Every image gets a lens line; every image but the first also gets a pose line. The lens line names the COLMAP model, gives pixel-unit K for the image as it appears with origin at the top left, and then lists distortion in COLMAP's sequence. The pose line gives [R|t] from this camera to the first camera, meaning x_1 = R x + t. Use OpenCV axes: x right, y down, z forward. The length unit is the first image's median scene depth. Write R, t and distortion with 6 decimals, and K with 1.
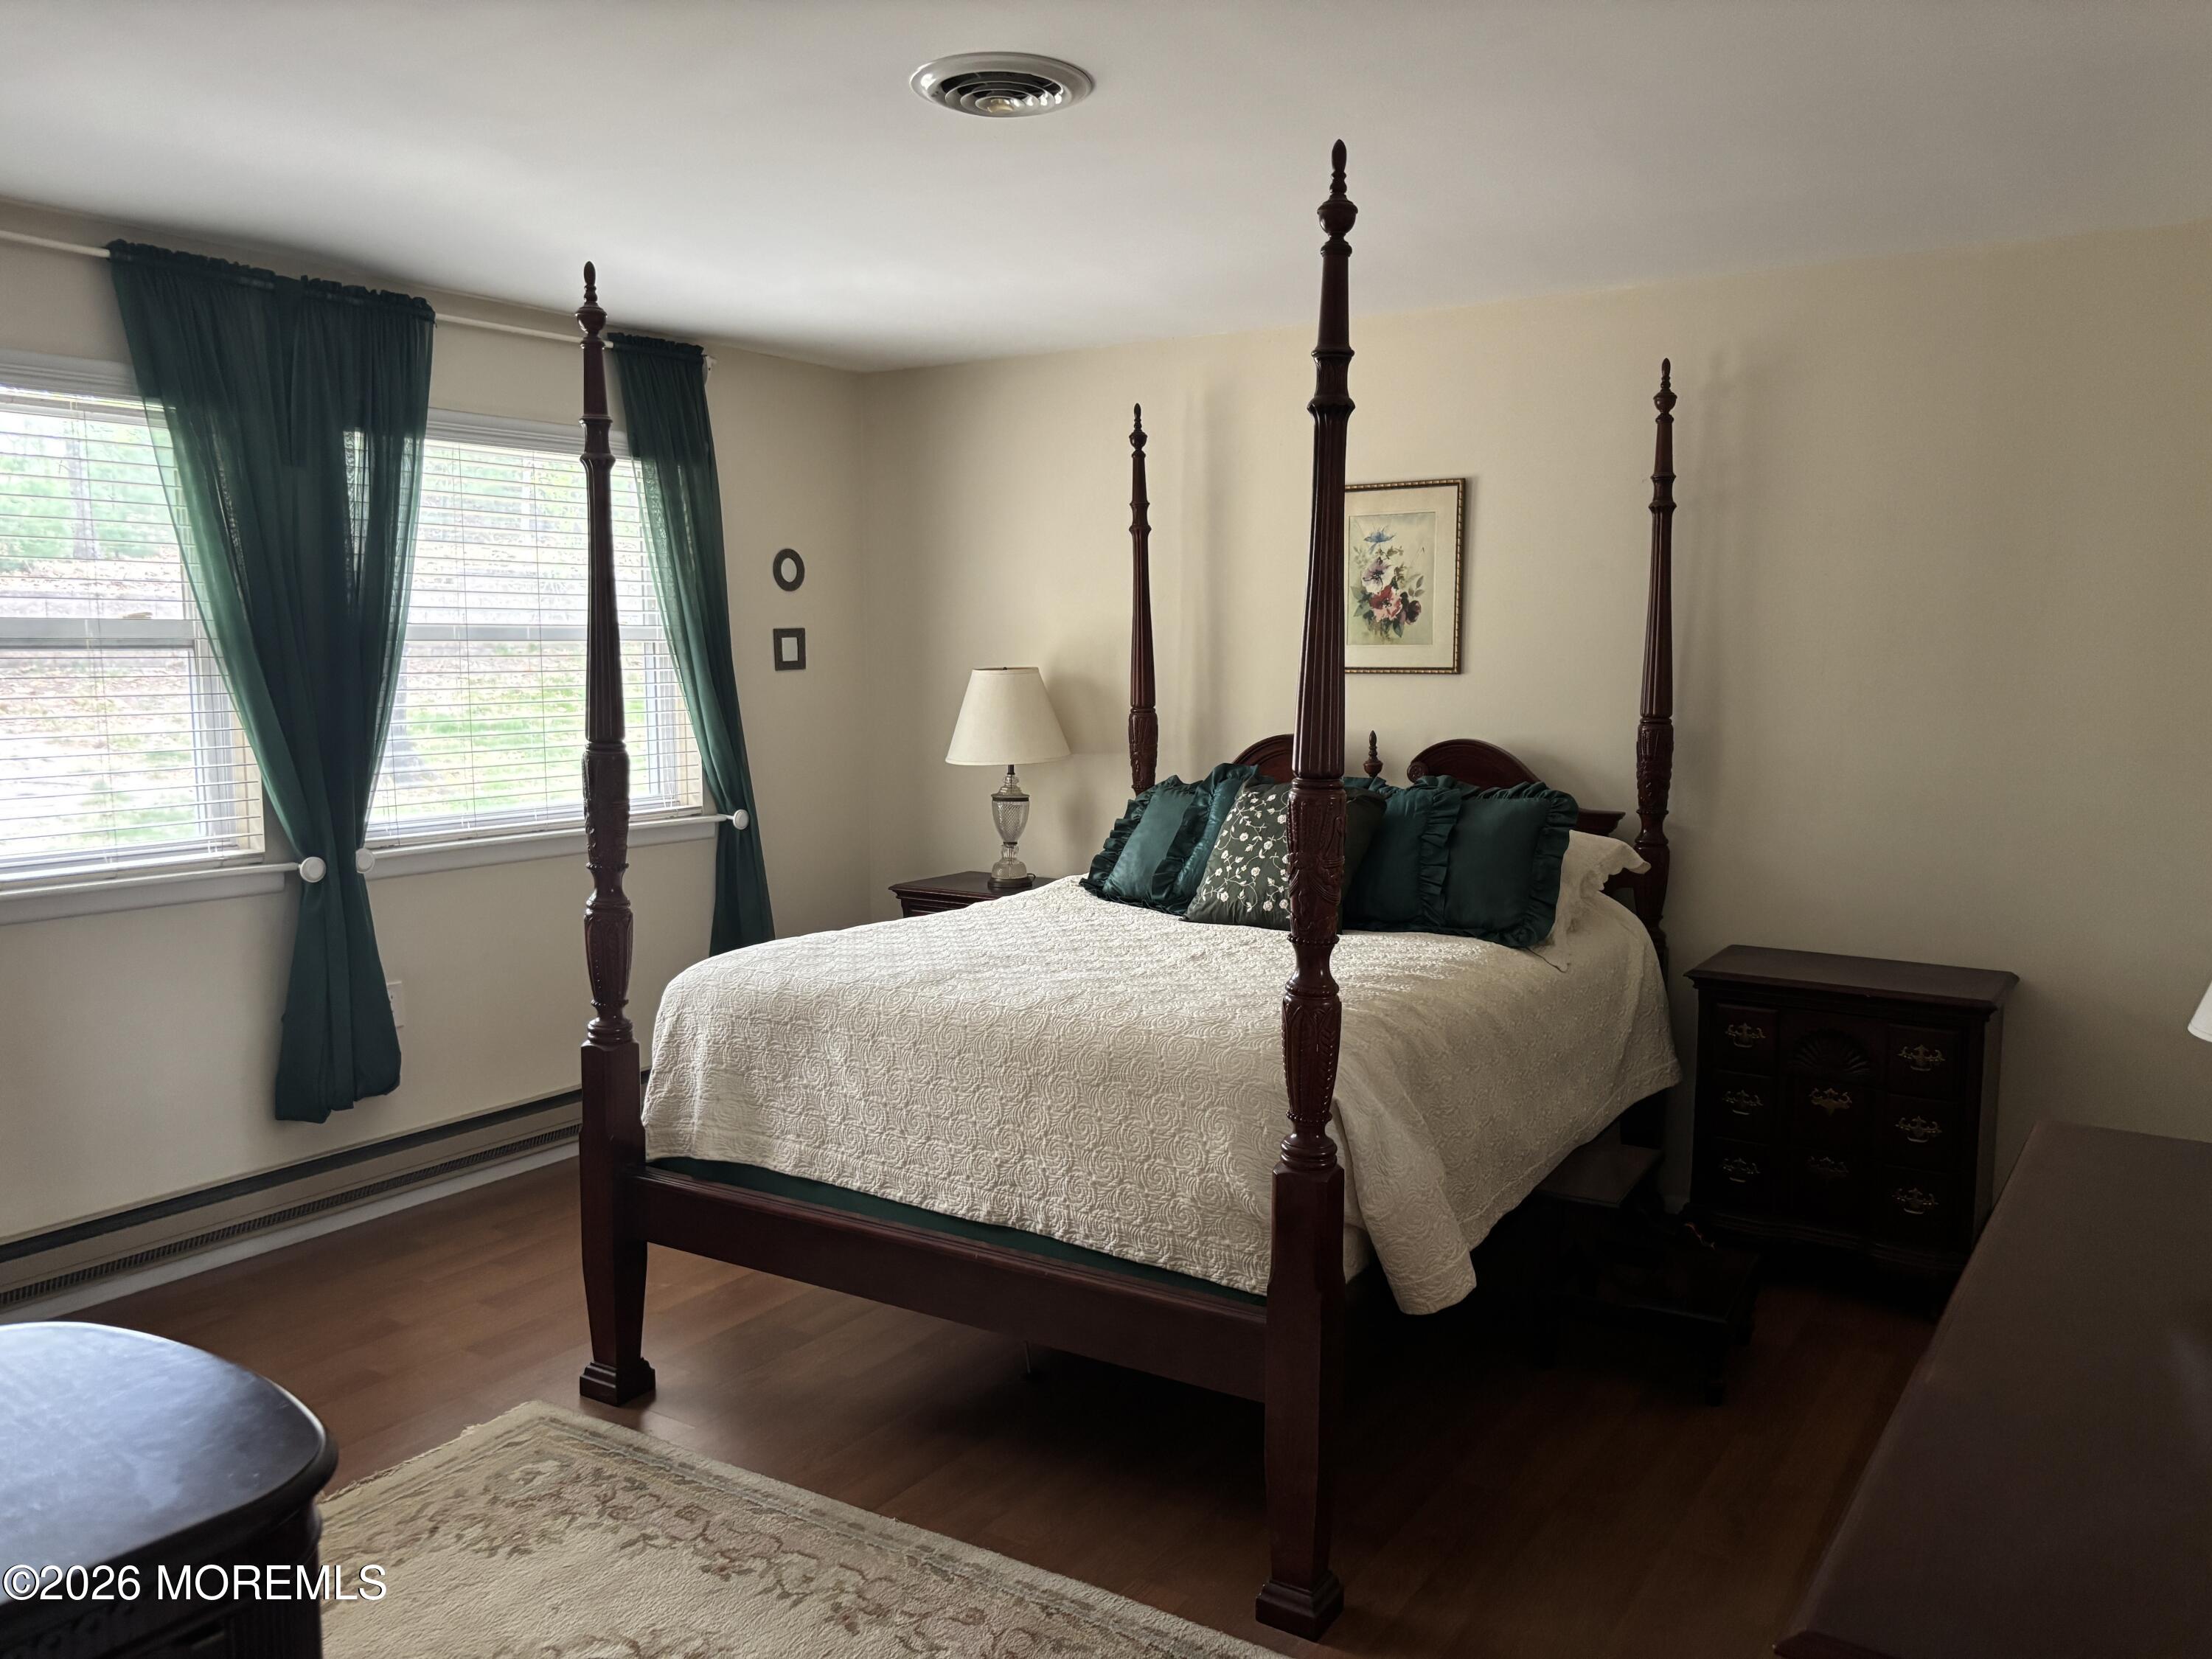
lens RADIAL K [[1690.2, 0, 1101.3], [0, 1690.2, 819.2], [0, 0, 1]] dist [0.147452, -0.275457]
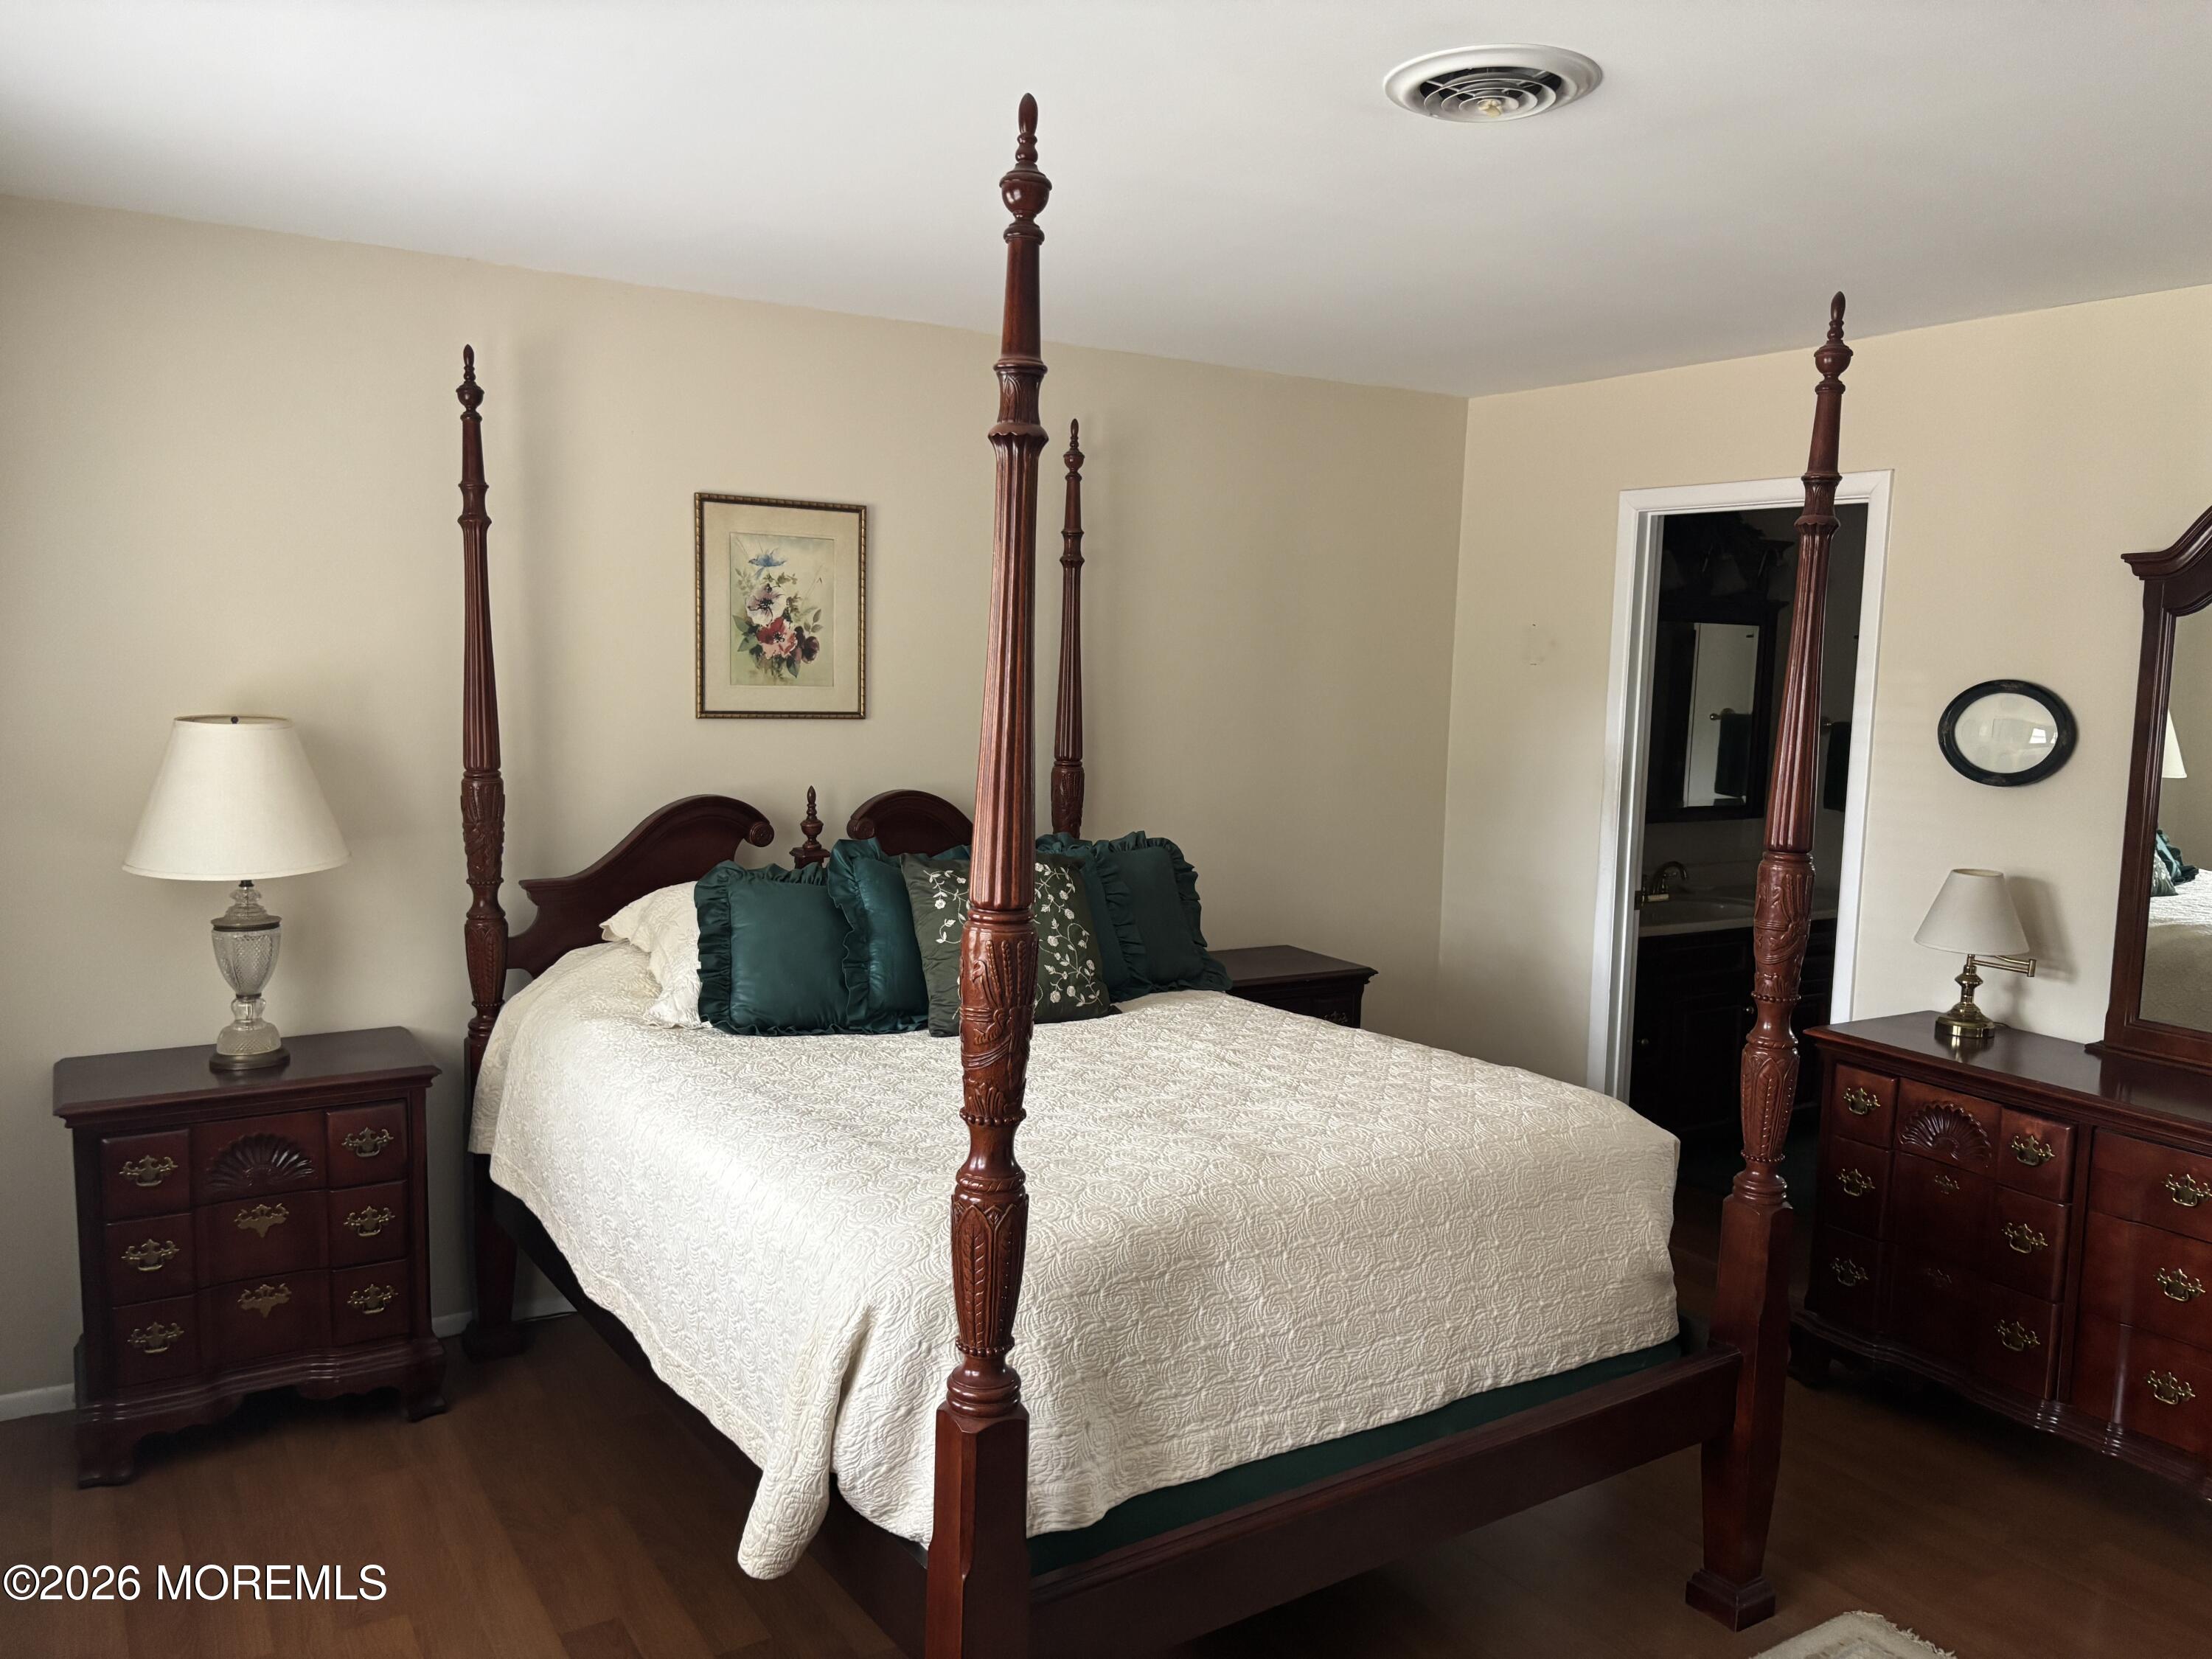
lens RADIAL K [[1668.8, 0, 1108.4], [0, 1668.8, 836.4], [0, 0, 1]] dist [0.083280, -0.263908]
pose [[0.406489, -0.090692, 0.909143, -0.550836], [0.070883, 0.995193, 0.067583, -0.072548], [-0.910902, 0.036971, 0.410963, 0.503720]]
